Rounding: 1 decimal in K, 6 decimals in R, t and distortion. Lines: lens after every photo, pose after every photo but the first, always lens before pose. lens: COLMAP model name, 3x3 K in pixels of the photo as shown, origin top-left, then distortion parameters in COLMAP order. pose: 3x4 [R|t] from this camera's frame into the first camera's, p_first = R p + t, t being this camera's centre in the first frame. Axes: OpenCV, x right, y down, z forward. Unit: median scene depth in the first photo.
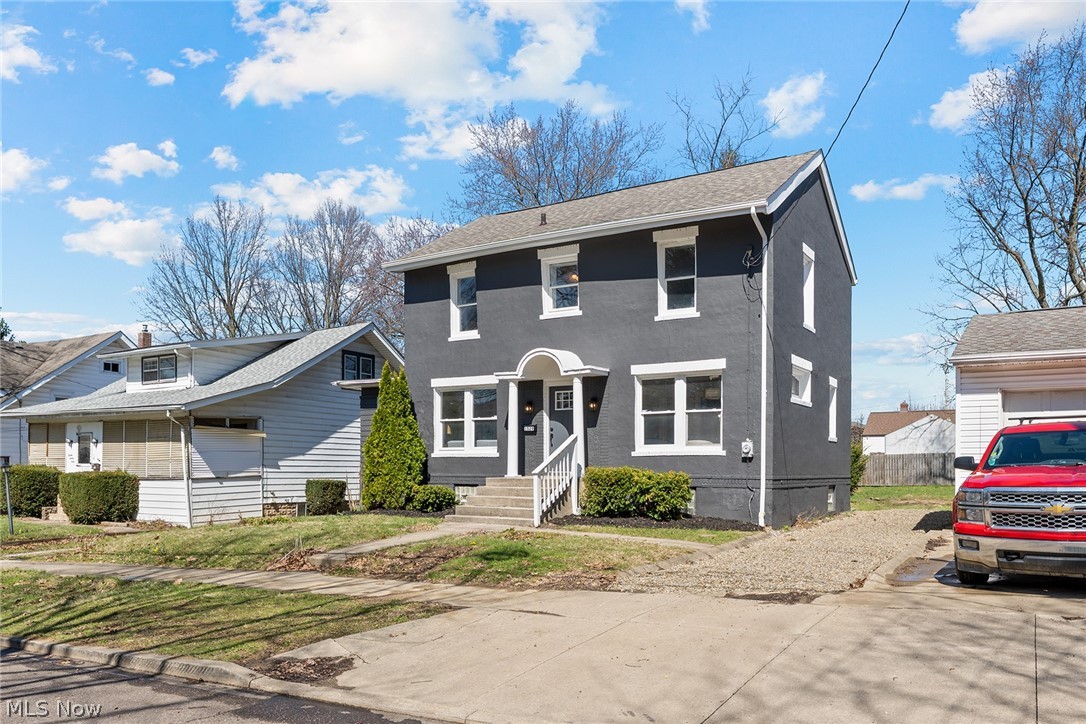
lens RADIAL K [[718.2, 0, 544.1], [0, 718.2, 404.7], [0, 0, 1]] dist [0.000808, 0.000845]
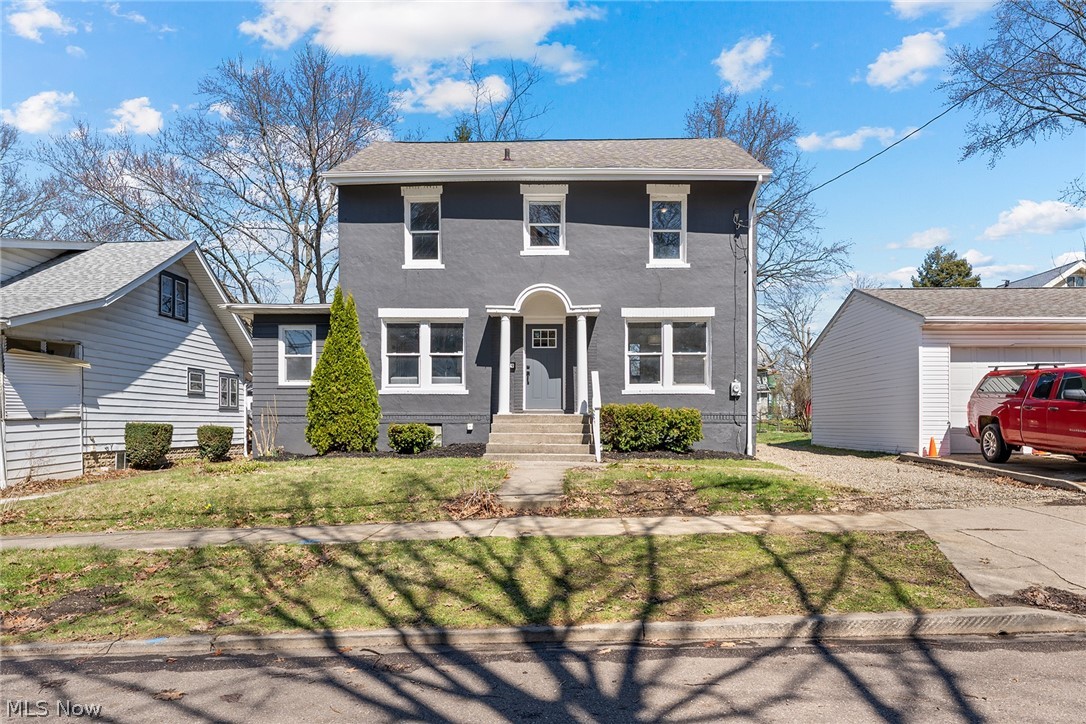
lens RADIAL K [[665.0, 0, 543.0], [0, 665.0, 362.0], [0, 0, 1]] dist [0.001839, -0.000147]
pose [[0.889718, 0.037621, 0.454957, -0.373132], [-0.039695, 0.999199, -0.004995, 0.029846], [-0.454781, -0.013615, 0.890499, 0.164855]]
